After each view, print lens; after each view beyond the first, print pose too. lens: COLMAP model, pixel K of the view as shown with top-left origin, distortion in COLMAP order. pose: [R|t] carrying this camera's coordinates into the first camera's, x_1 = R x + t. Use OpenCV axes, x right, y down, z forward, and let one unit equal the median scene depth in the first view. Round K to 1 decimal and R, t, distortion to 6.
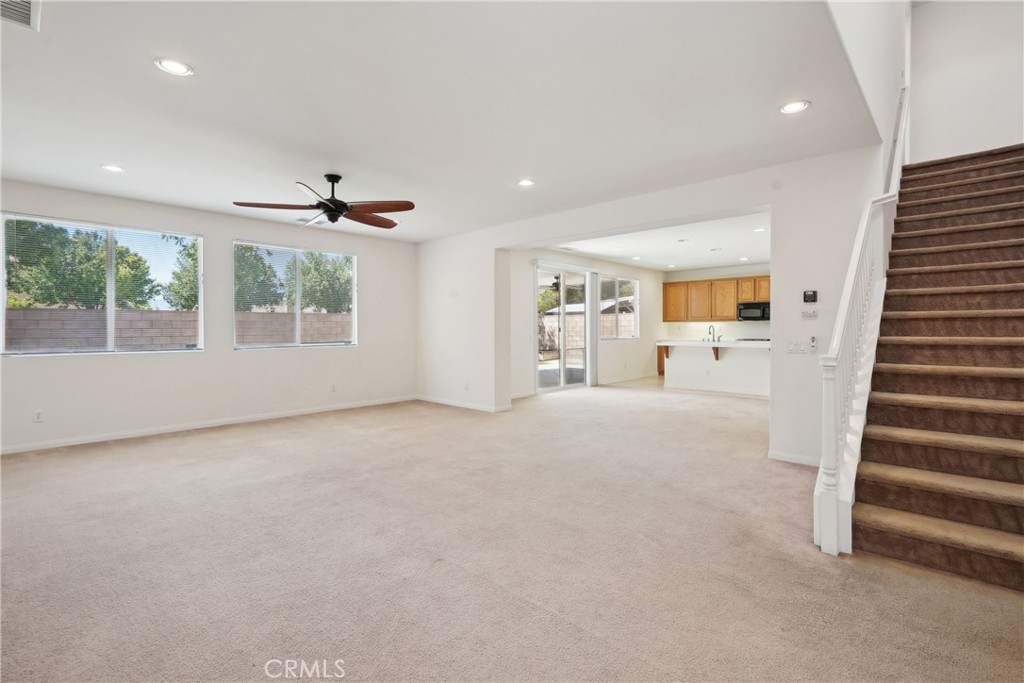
lens RADIAL K [[472.1, 0, 507.7], [0, 472.1, 324.0], [0, 0, 1]] dist [-0.010537, 0.003085]
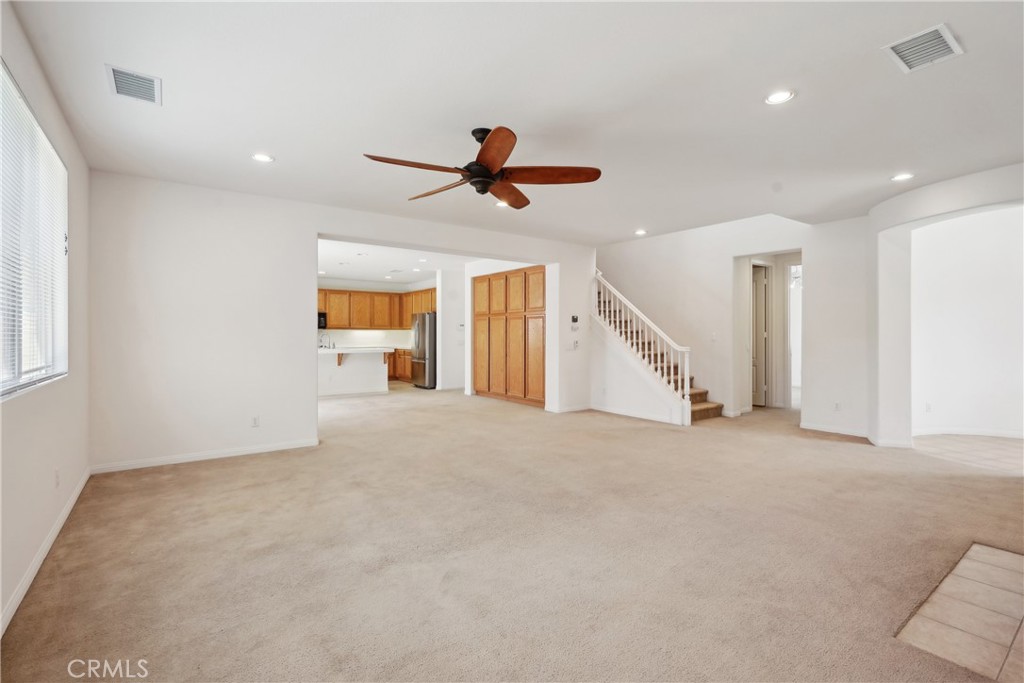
lens RADIAL K [[472.1, 0, 514.2], [0, 472.1, 340.5], [0, 0, 1]] dist [-0.010537, 0.003085]
pose [[0.168730, -0.006725, 0.985639, -0.453869], [-0.011093, 0.999900, 0.008721, 0.004667], [-0.985600, -0.012406, 0.168638, 0.349605]]
